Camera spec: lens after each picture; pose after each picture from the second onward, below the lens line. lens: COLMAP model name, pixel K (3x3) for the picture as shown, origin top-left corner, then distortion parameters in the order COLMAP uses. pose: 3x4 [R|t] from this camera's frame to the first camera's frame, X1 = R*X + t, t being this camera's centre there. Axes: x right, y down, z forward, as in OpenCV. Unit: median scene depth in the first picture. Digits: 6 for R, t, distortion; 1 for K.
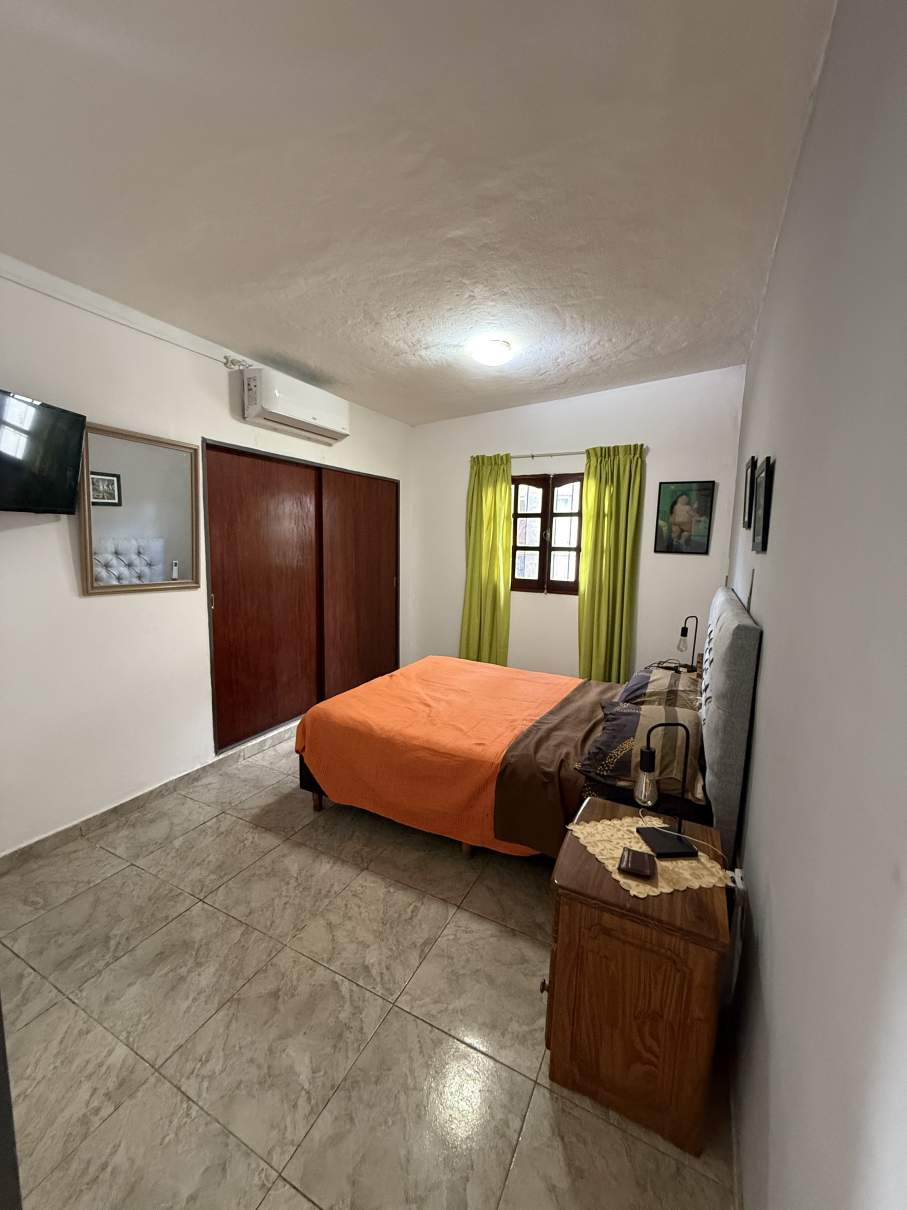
lens RADIAL K [[485.5, 0, 452.1], [0, 485.5, 604.5], [0, 0, 1]] dist [-0.005333, -0.000043]
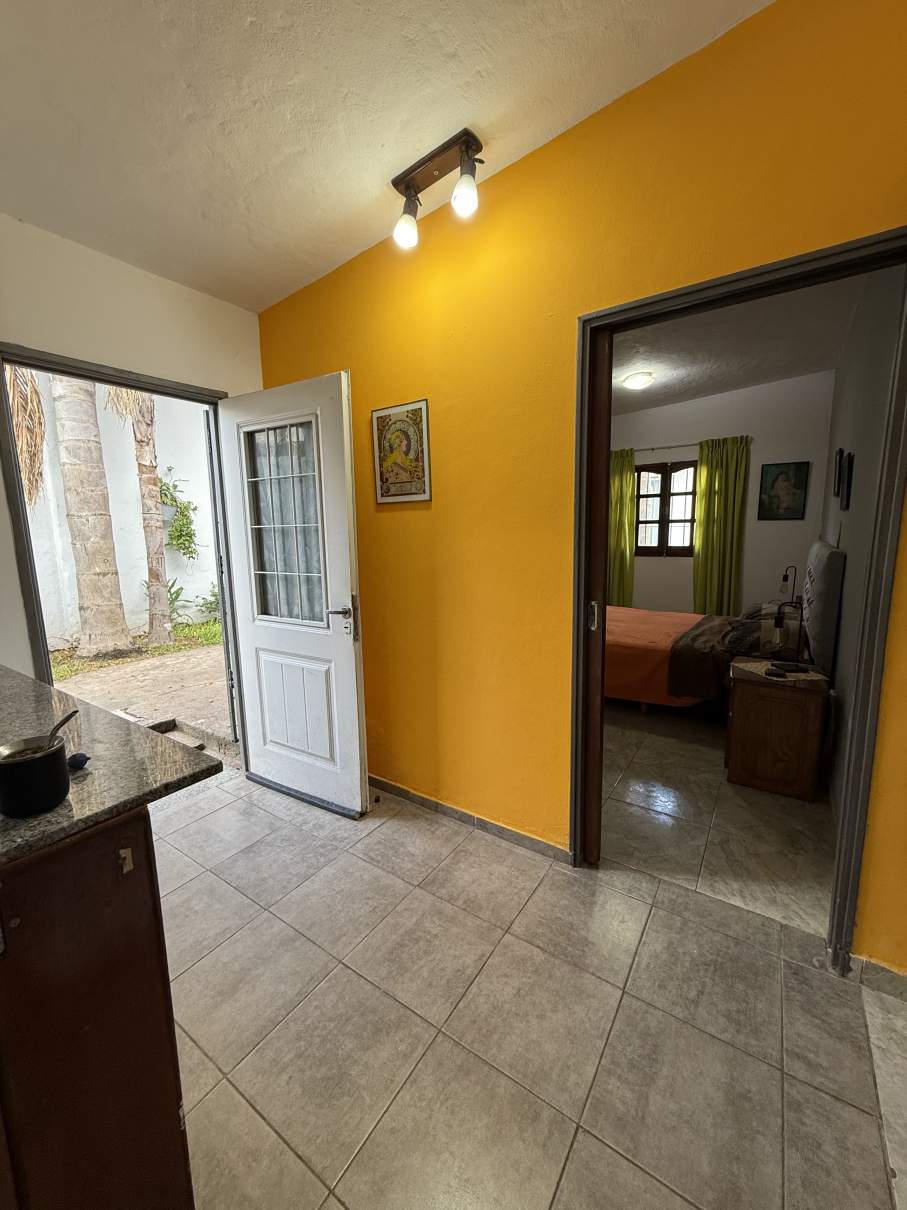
lens RADIAL K [[482.5, 0, 453.9], [0, 482.5, 601.5], [0, 0, 1]] dist [-0.000115, 0.000536]
pose [[0.991588, -0.021631, -0.127610, -0.231460], [0.024324, 0.999512, 0.019578, 0.066648], [0.127124, -0.022517, 0.991631, -0.387634]]
